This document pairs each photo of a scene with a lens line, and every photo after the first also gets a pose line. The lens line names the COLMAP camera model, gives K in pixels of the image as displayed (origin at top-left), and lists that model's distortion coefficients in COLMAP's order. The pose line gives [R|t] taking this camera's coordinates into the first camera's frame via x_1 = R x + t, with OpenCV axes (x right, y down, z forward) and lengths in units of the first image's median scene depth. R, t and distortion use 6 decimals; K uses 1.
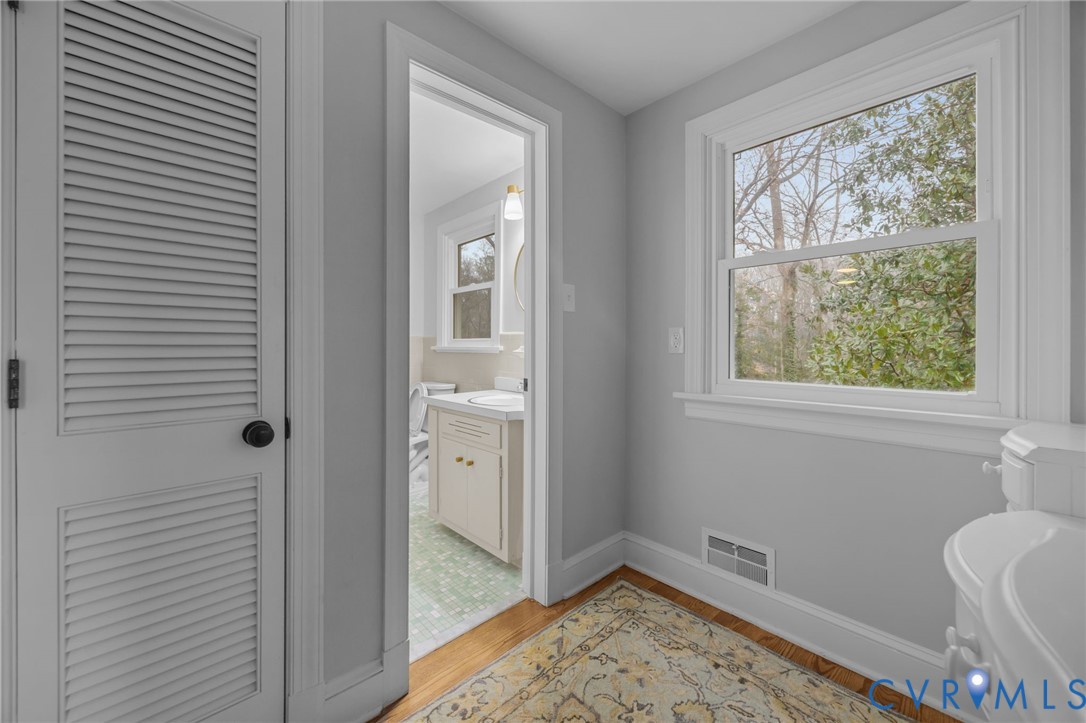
lens RADIAL K [[419.5, 0, 538.4], [0, 419.5, 348.9], [0, 0, 1]] dist [-0.003976, -0.000057]
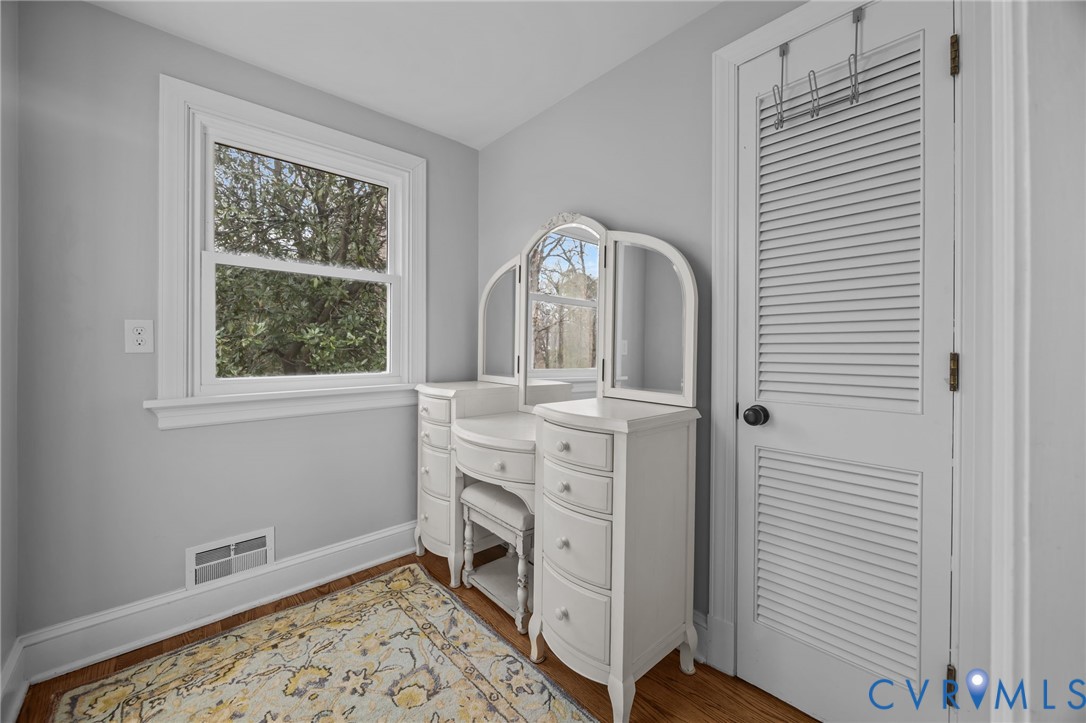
lens RADIAL K [[419.5, 0, 538.4], [0, 419.5, 348.9], [0, 0, 1]] dist [-0.003976, -0.000057]
pose [[-0.003654, -0.007466, 0.999965, -0.585976], [-0.000592, 0.999972, 0.007464, -0.003962], [-0.999993, -0.000564, -0.003658, 0.313590]]
